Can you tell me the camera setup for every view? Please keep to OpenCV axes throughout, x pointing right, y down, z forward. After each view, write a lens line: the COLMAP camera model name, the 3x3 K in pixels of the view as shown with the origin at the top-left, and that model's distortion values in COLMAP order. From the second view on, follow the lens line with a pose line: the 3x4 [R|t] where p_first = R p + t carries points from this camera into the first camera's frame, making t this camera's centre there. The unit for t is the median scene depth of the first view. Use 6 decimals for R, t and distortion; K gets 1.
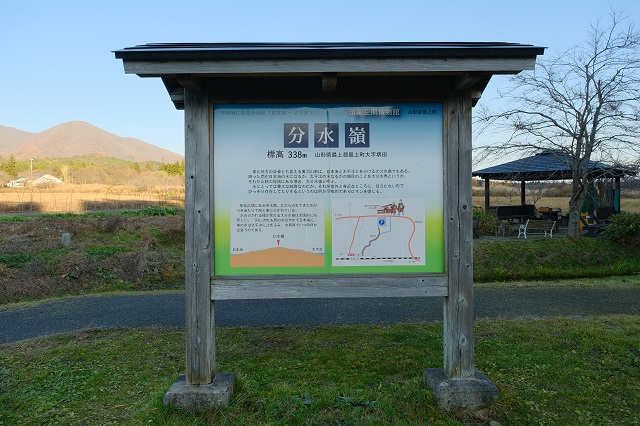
lens RADIAL K [[479.6, 0, 321.2], [0, 479.6, 207.0], [0, 0, 1]] dist [0.025840, -0.005003]
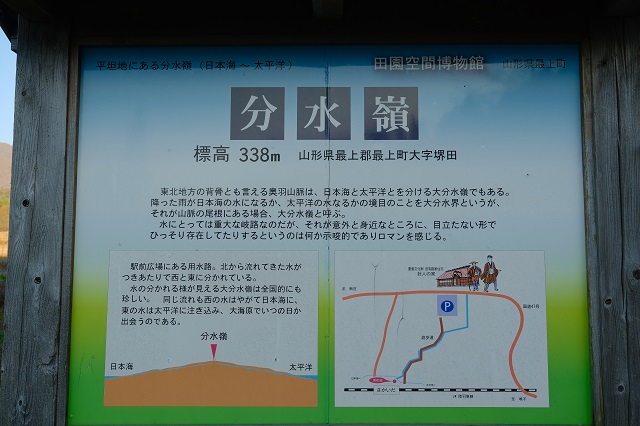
lens RADIAL K [[660.7, 0, 322.4], [0, 660.7, 208.9], [0, 0, 1]] dist [0.039045, 0.000000]
pose [[0.999360, 0.004574, -0.035488, 0.032239], [-0.007487, 0.996571, -0.082399, -0.006630], [0.034989, 0.082612, 0.995967, 0.380350]]
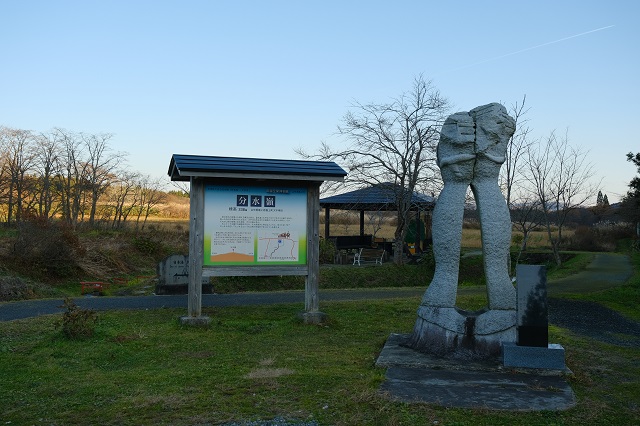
lens RADIAL K [[637.0, 0, 320.5], [0, 637.0, 213.4], [0, 0, 1]] dist [0.013996, 0.000000]
pose [[0.948776, 0.028222, 0.314688, -0.619058], [-0.017695, 0.999186, -0.036259, 0.006319], [-0.315455, 0.028833, 0.948502, -1.829370]]
